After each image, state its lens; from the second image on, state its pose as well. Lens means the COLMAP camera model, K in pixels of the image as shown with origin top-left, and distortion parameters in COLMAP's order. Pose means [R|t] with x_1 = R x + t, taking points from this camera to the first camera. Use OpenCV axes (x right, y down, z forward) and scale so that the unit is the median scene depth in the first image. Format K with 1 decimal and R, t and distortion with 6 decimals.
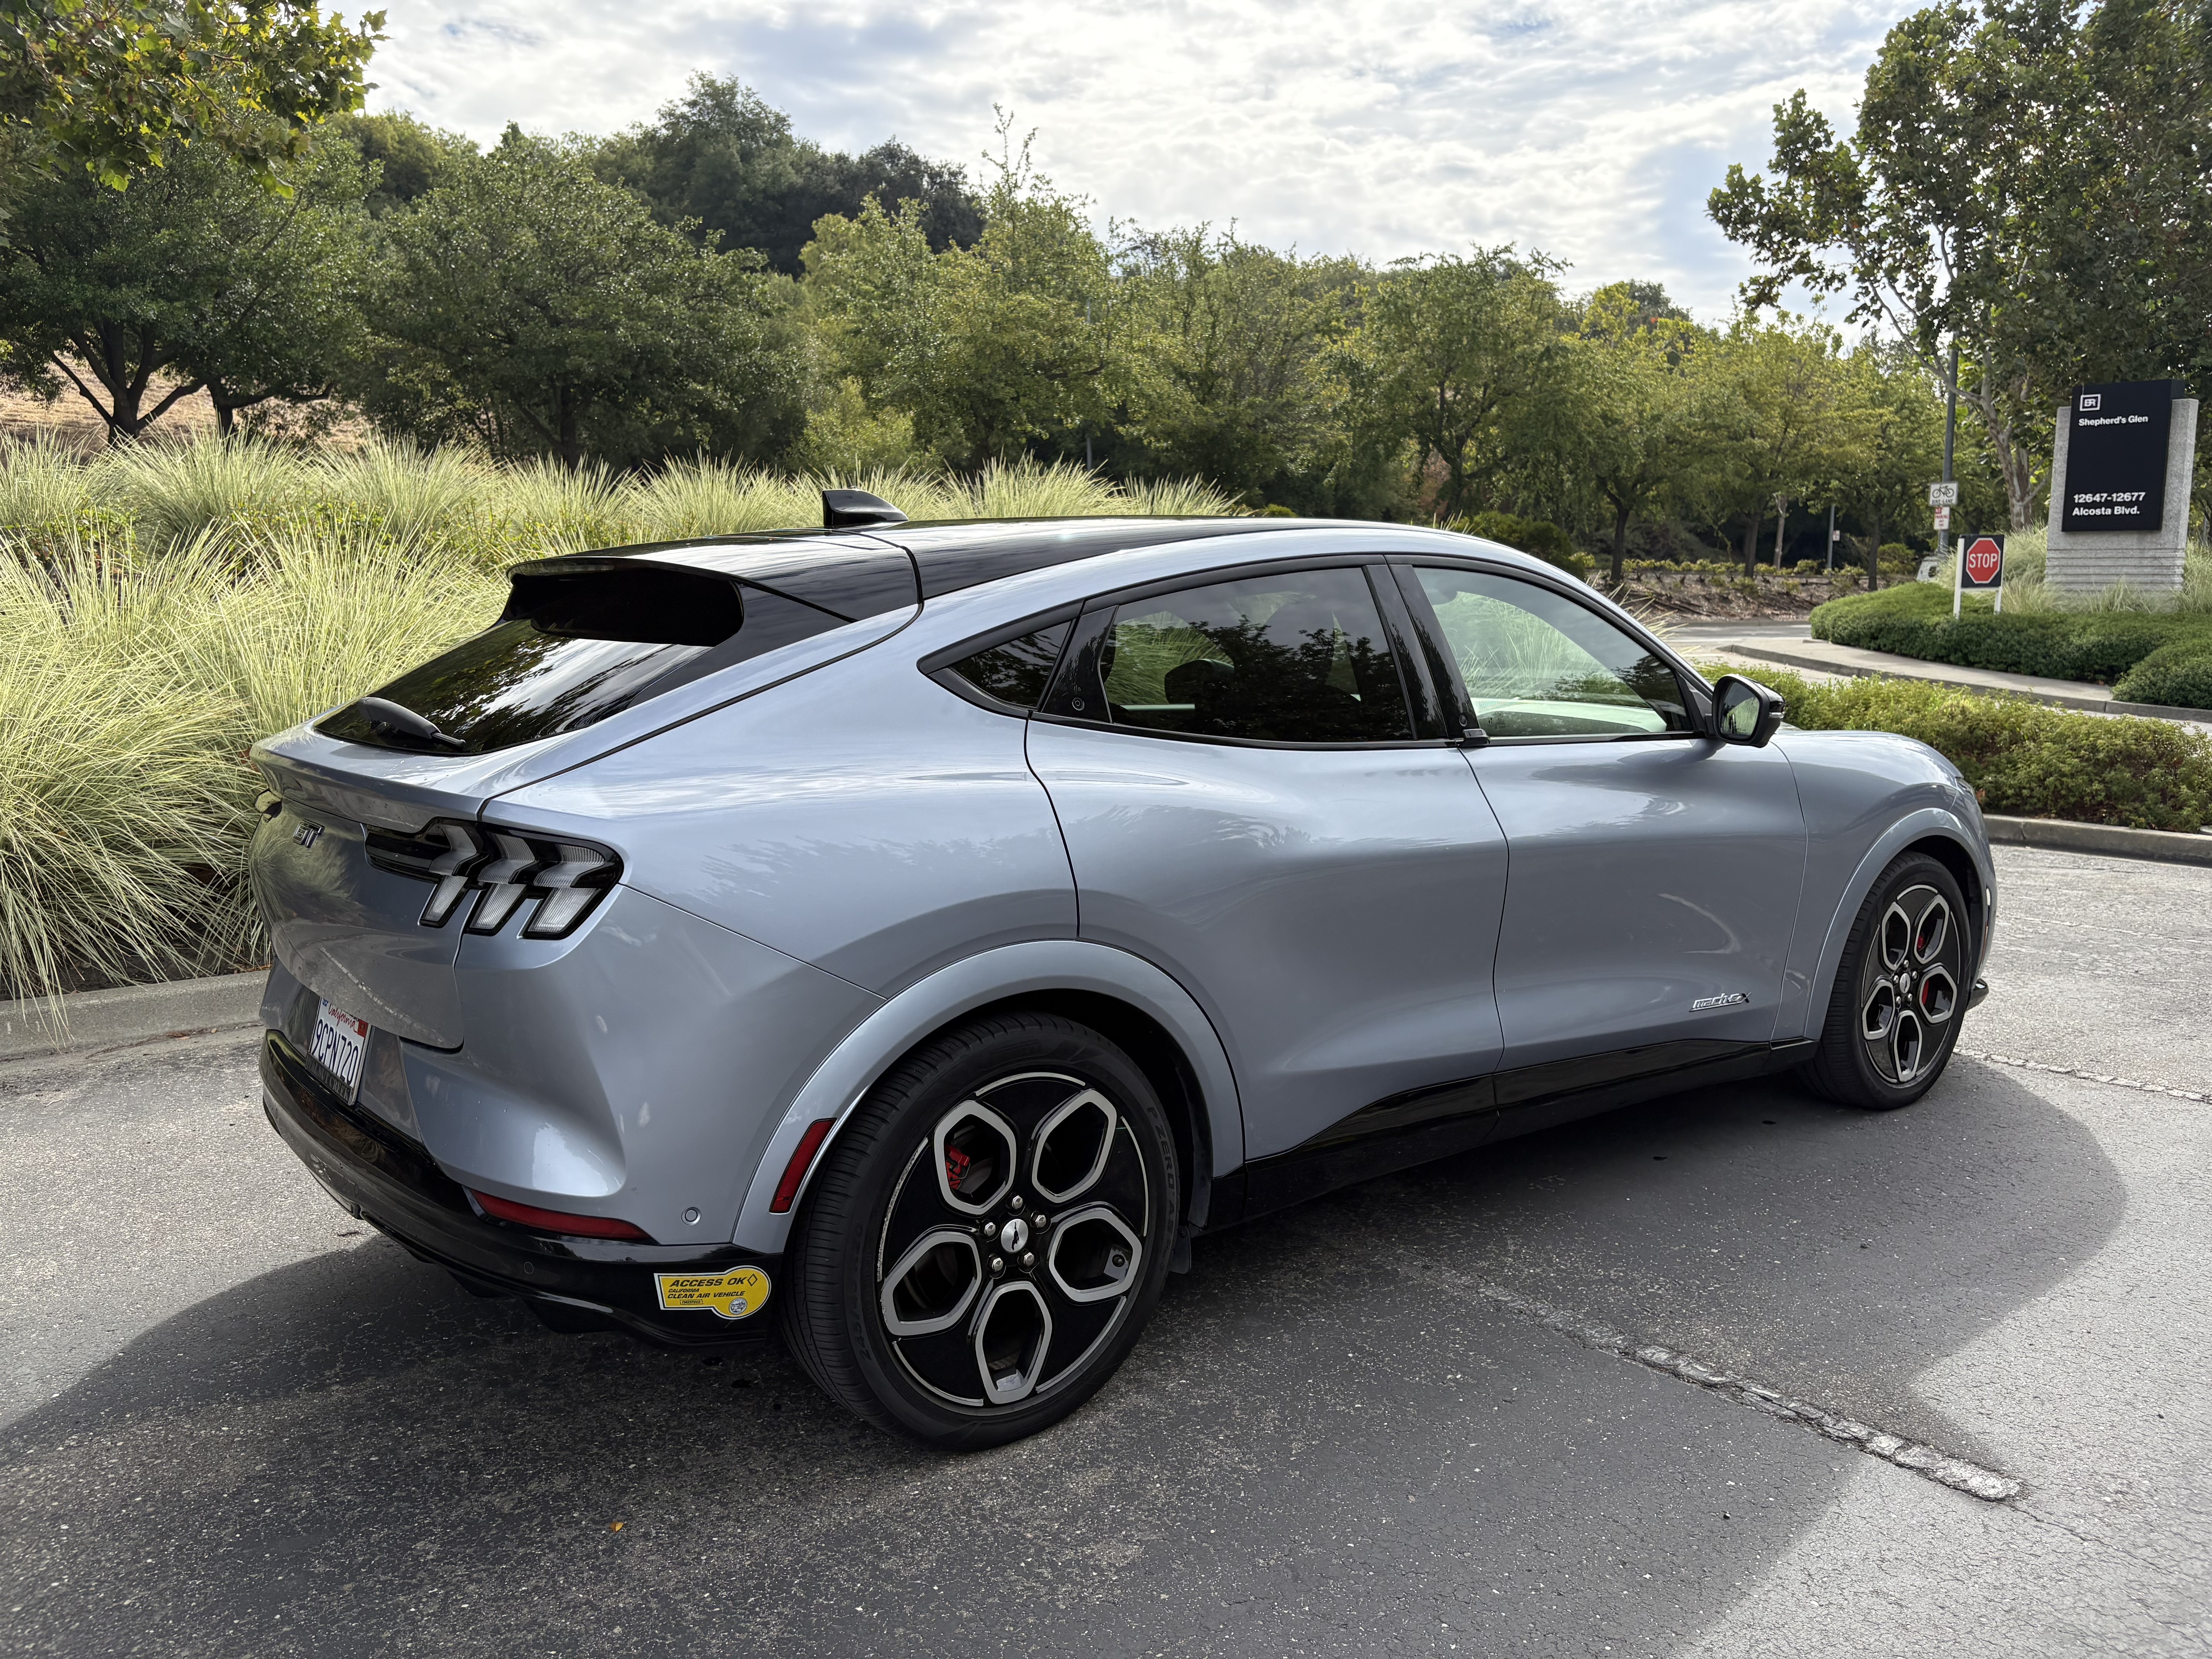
lens RADIAL K [[1690.4, 0, 1104.2], [0, 1690.4, 825.0], [0, 0, 1]] dist [0.041797, -0.045397]
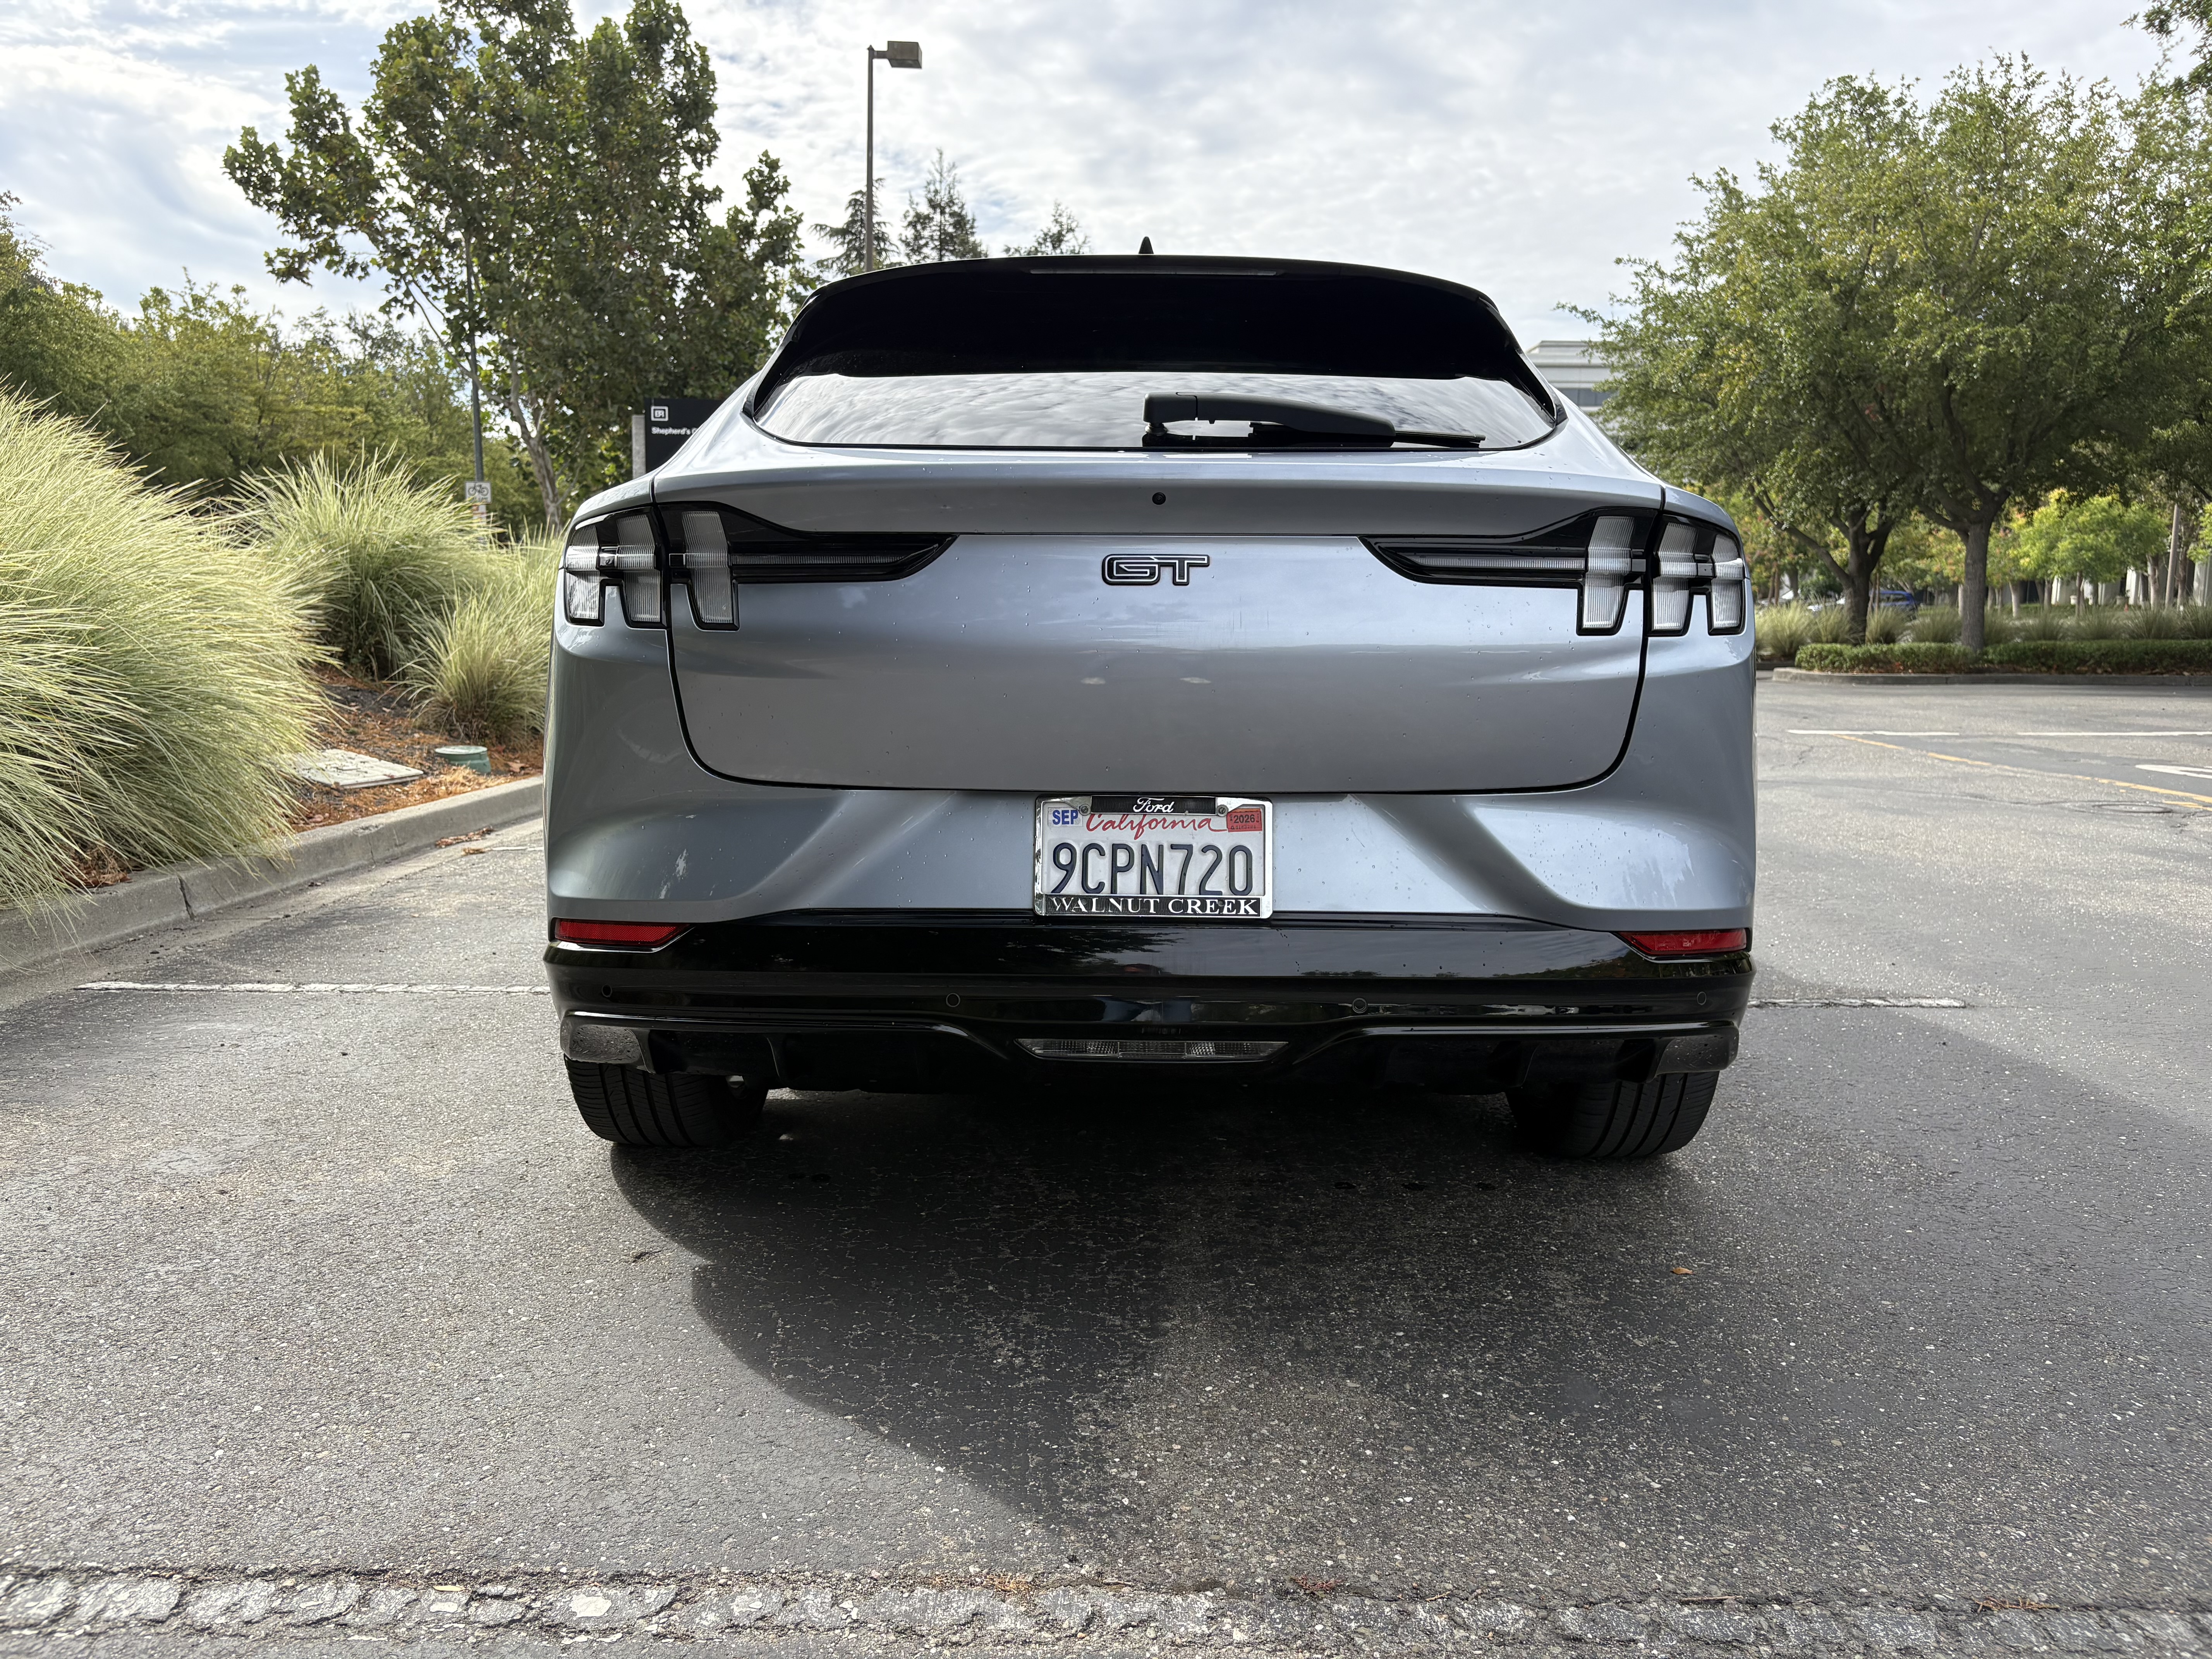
lens RADIAL K [[1690.4, 0, 1107.9], [0, 1690.4, 823.5], [0, 0, 1]] dist [0.041797, -0.045397]
pose [[0.598248, -0.087448, 0.796525, -0.132869], [0.098278, 0.994530, 0.035372, 0.010678], [-0.795261, 0.057120, 0.603570, 0.072507]]
